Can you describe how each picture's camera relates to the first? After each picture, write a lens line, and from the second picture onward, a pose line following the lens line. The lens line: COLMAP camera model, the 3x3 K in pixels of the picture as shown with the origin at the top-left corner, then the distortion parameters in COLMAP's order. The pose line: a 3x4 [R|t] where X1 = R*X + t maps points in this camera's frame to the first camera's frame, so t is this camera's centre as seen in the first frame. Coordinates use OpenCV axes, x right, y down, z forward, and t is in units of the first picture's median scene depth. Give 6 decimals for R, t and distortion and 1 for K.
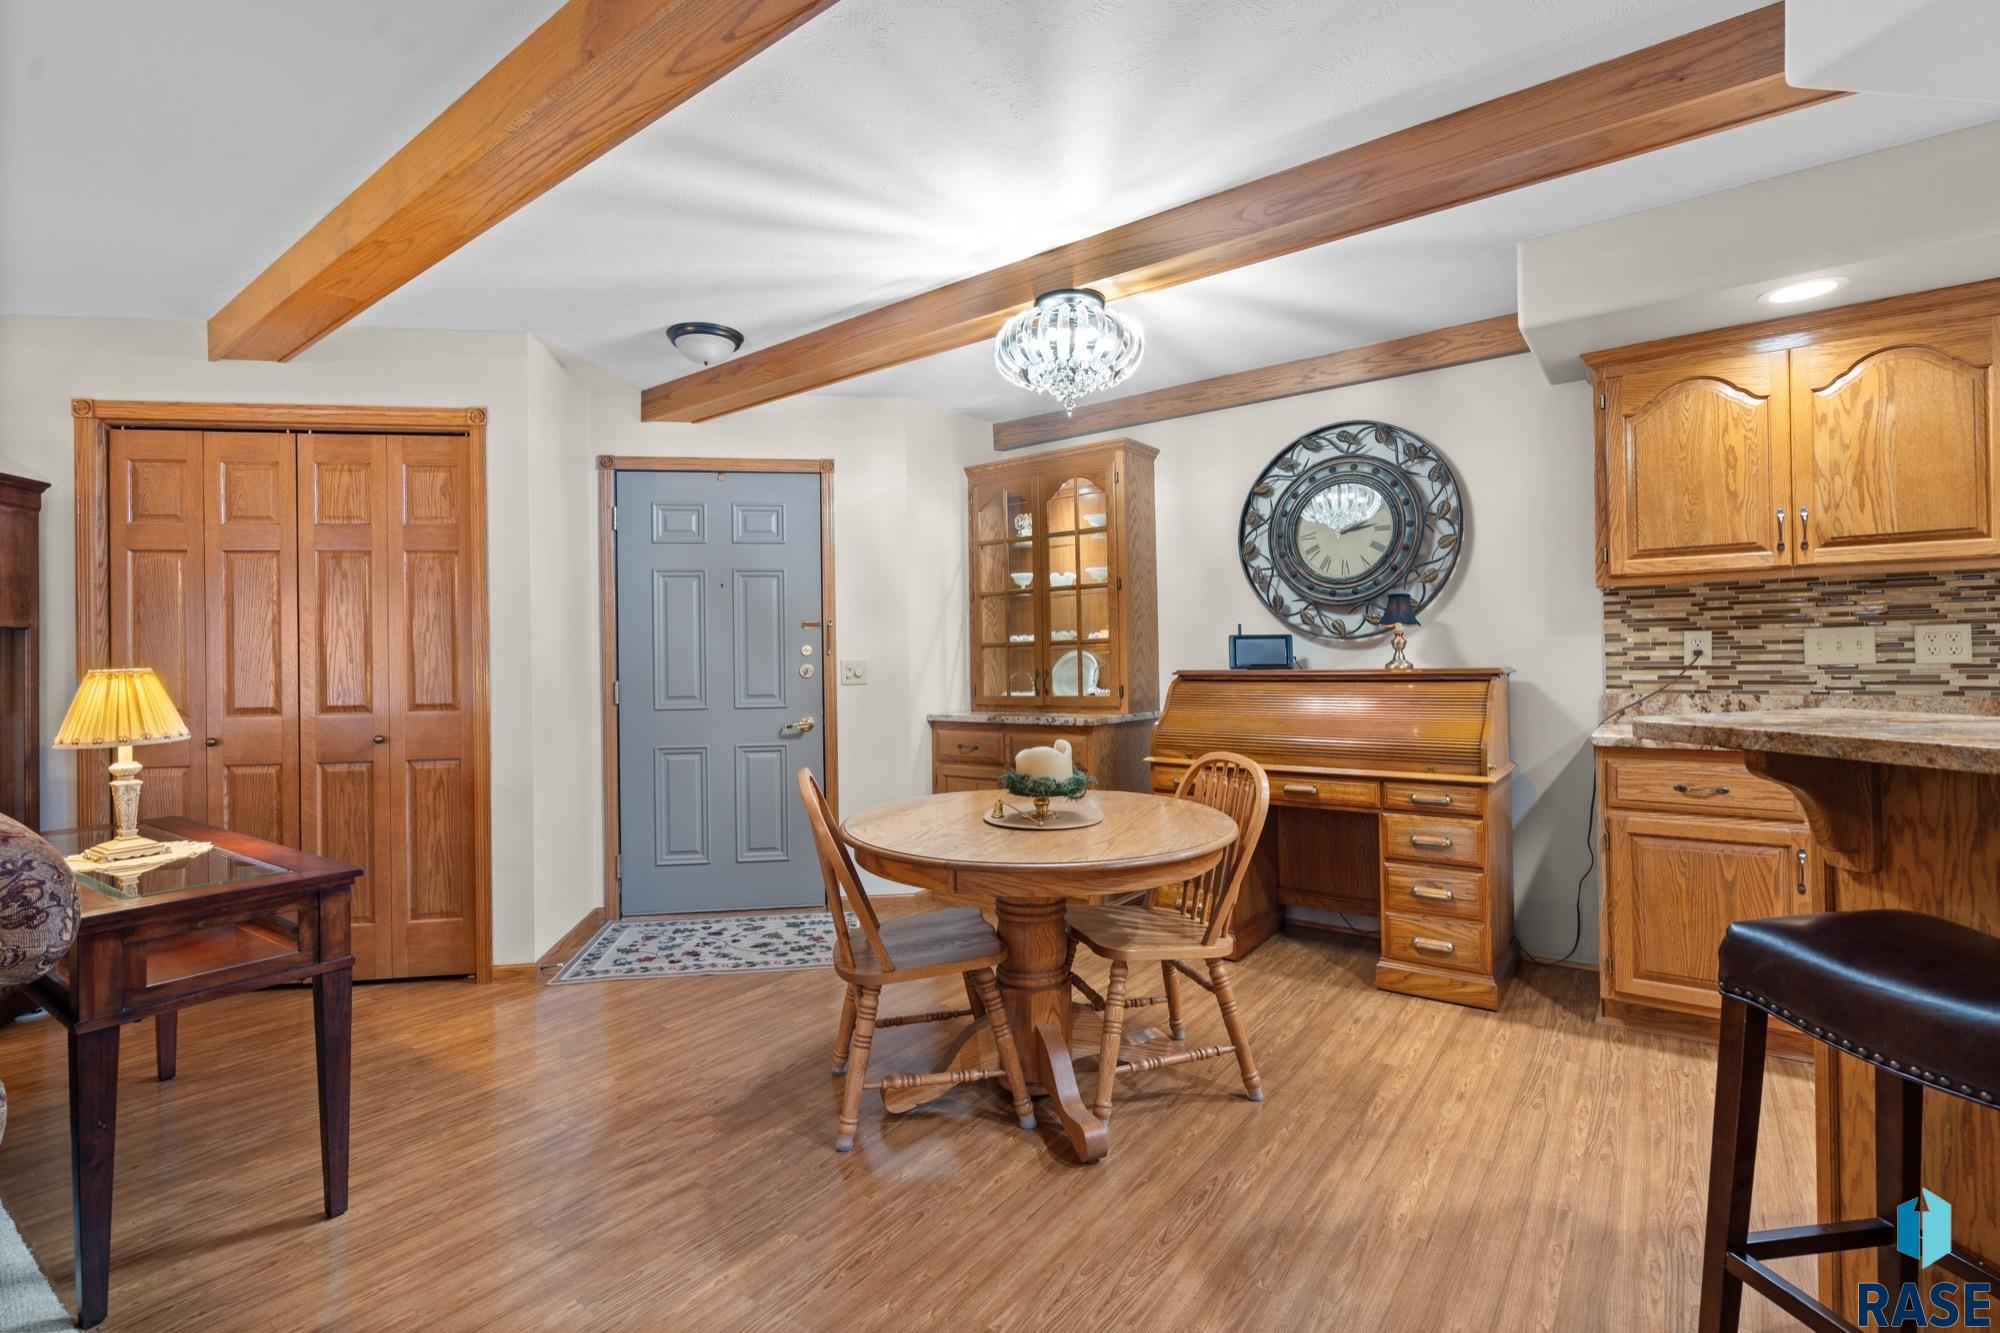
lens RADIAL K [[914.6, 0, 1001.8], [0, 914.6, 652.4], [0, 0, 1]] dist [0.000862, 0.000679]
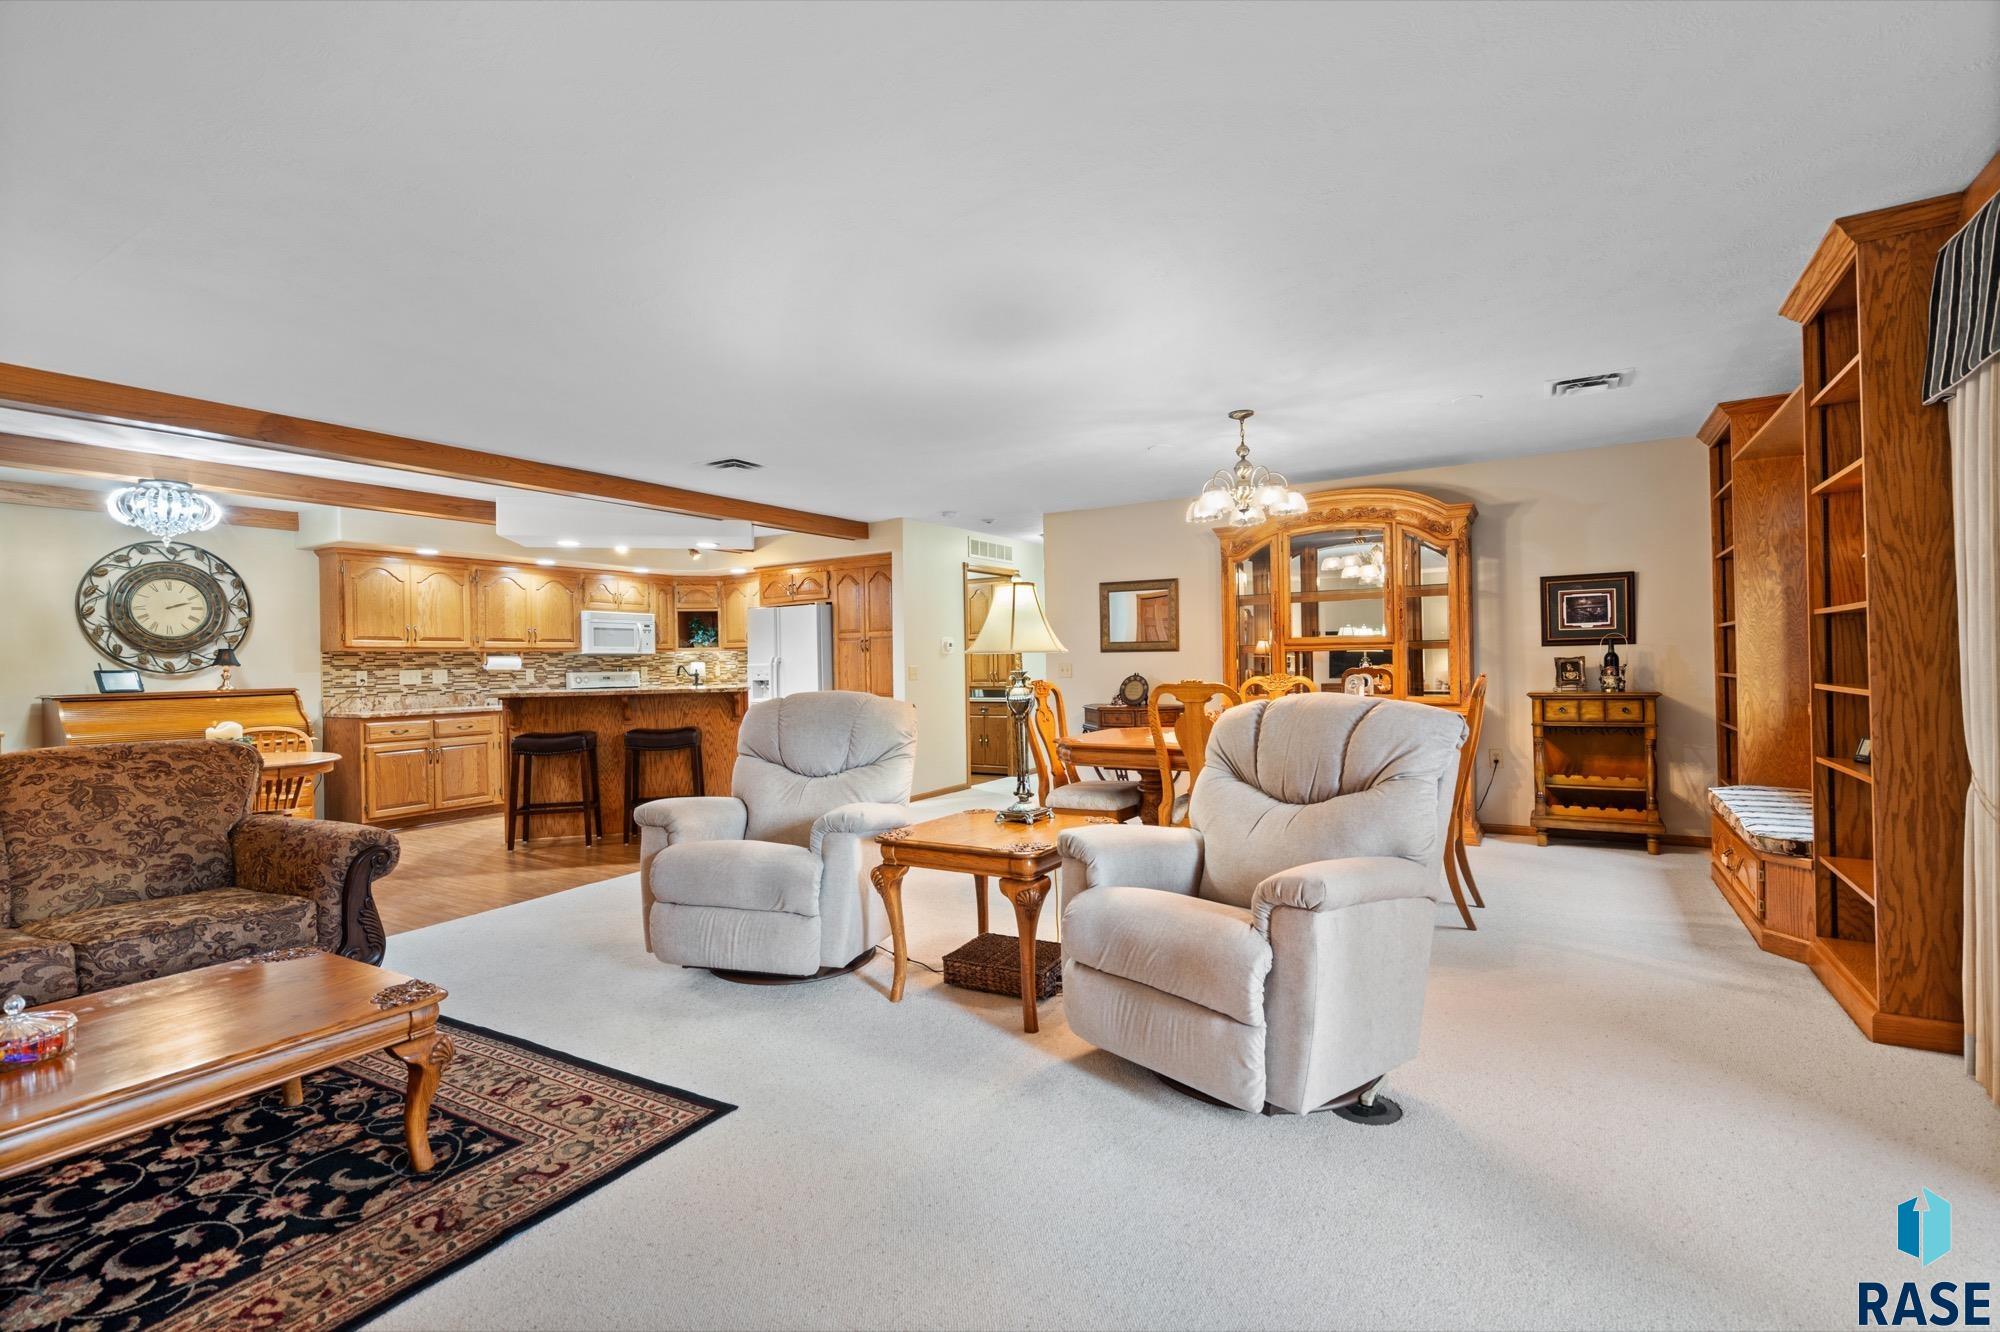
lens RADIAL K [[899.9, 0, 1000.0], [0, 899.9, 666.0], [0, 0, 1]] dist [-0.000276, 0.000266]
pose [[-0.089463, 0.014960, 0.995878, -1.581907], [0.013922, 0.999808, -0.013768, 0.017347], [-0.995893, 0.012633, -0.089654, -0.390070]]
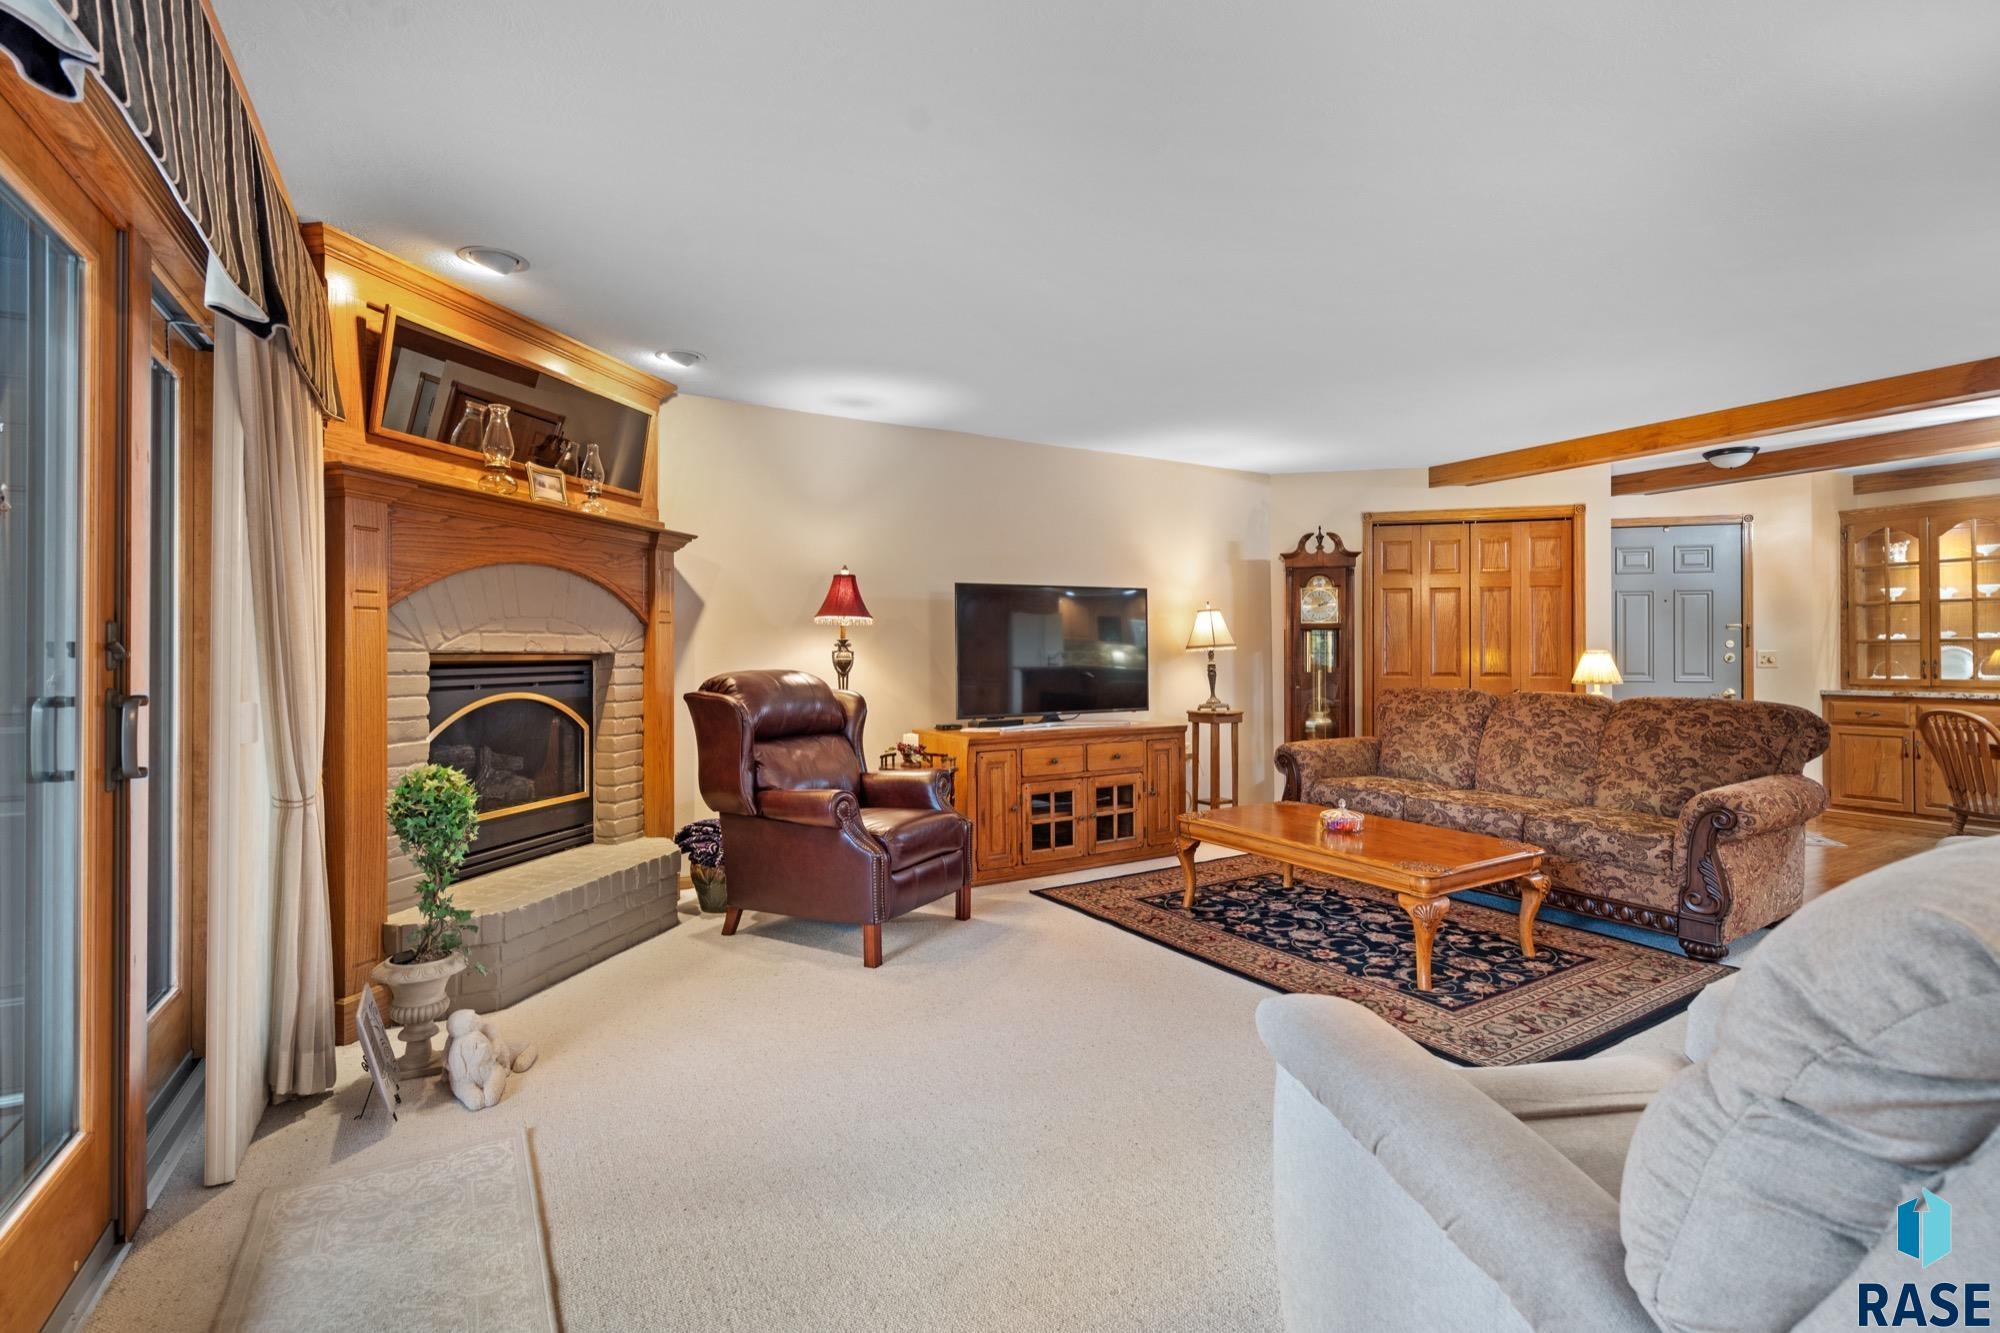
lens RADIAL K [[923.9, 0, 999.7], [0, 923.9, 640.7], [0, 0, 1]] dist [0.000904, 0.000237]
pose [[0.919400, 0.009057, -0.393219, -0.927212], [-0.008959, 0.999958, 0.002086, 0.000157], [0.393221, 0.001604, 0.919442, -1.096288]]
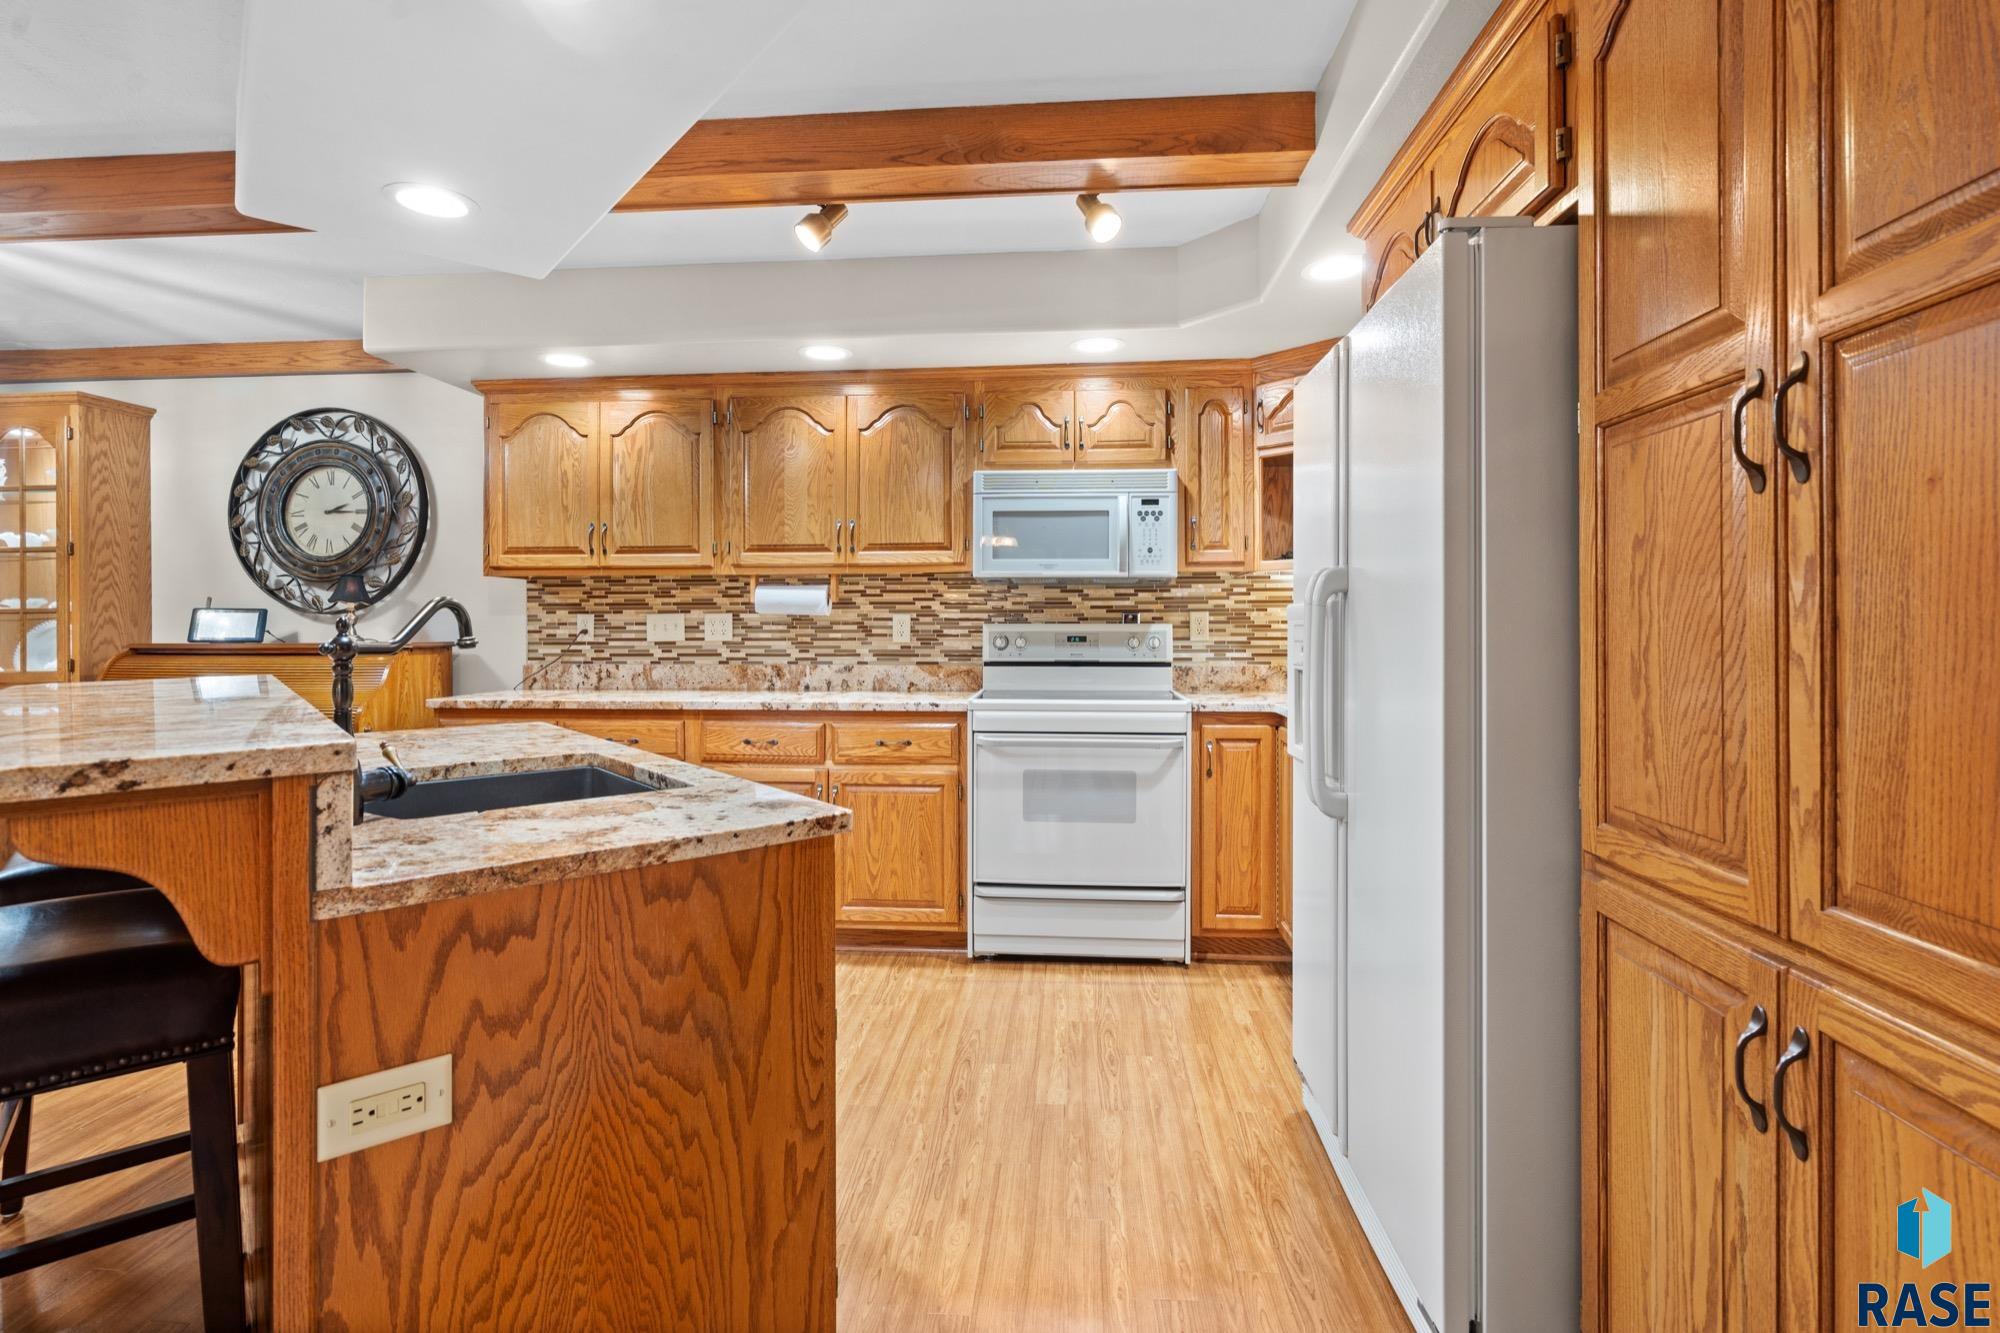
lens RADIAL K [[953.6, 0, 998.6], [0, 953.6, 625.8], [0, 0, 1]] dist [0.000012, 0.000298]
pose [[0.850806, 0.014758, 0.525272, 0.529228], [-0.015391, 0.999877, -0.003164, -0.011321], [-0.525254, -0.005393, 0.850928, -0.391926]]
